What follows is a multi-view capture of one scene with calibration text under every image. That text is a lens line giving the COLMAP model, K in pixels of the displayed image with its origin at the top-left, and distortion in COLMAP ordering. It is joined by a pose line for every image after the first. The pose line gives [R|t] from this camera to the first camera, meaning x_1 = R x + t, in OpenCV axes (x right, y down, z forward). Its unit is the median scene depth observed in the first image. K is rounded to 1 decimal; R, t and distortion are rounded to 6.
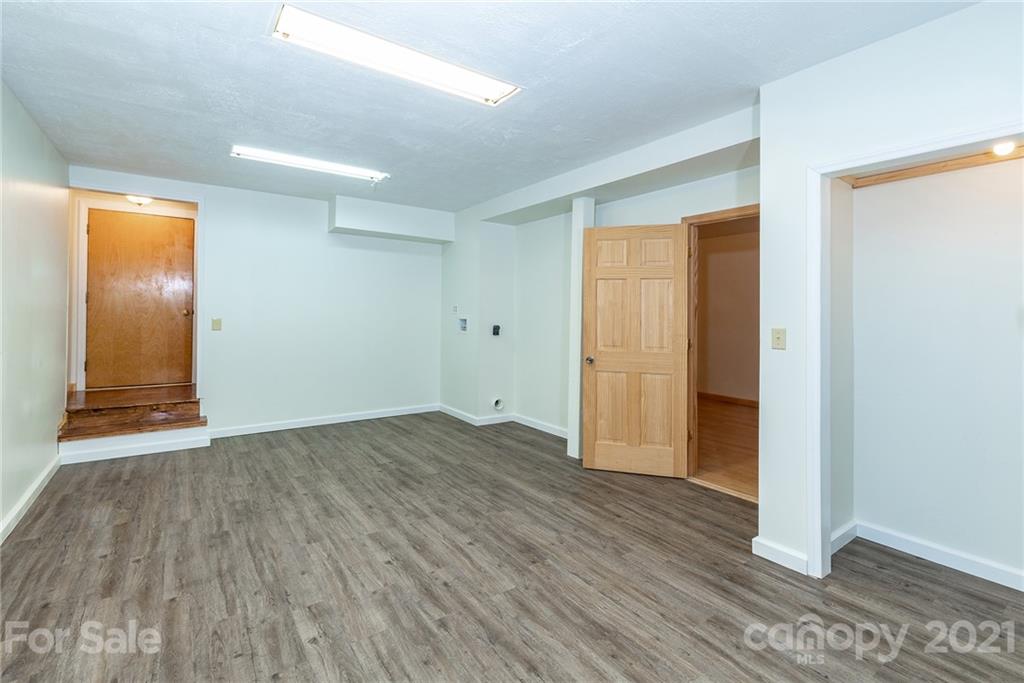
lens RADIAL K [[466.8, 0, 504.8], [0, 466.8, 313.7], [0, 0, 1]] dist [0.004130, 0.000247]
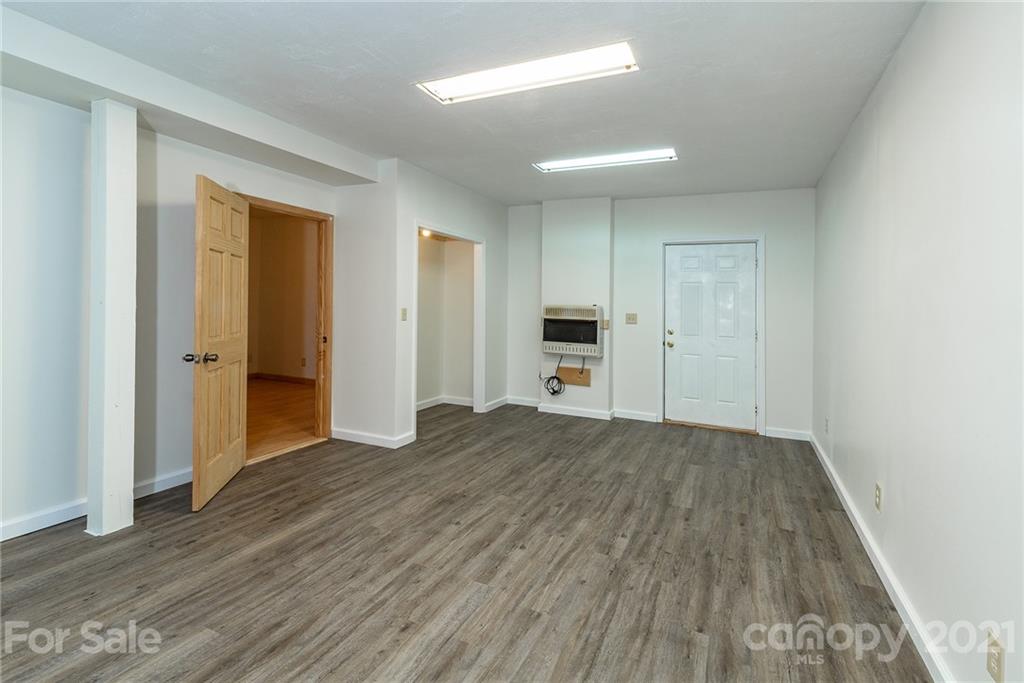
lens RADIAL K [[466.8, 0, 513.0], [0, 466.8, 339.9], [0, 0, 1]] dist [0.004130, 0.000247]
pose [[-0.482073, -0.094371, 0.871034, -1.069996], [-0.030884, 0.995395, 0.090752, -0.020900], [-0.875587, 0.016848, -0.482767, 1.470622]]
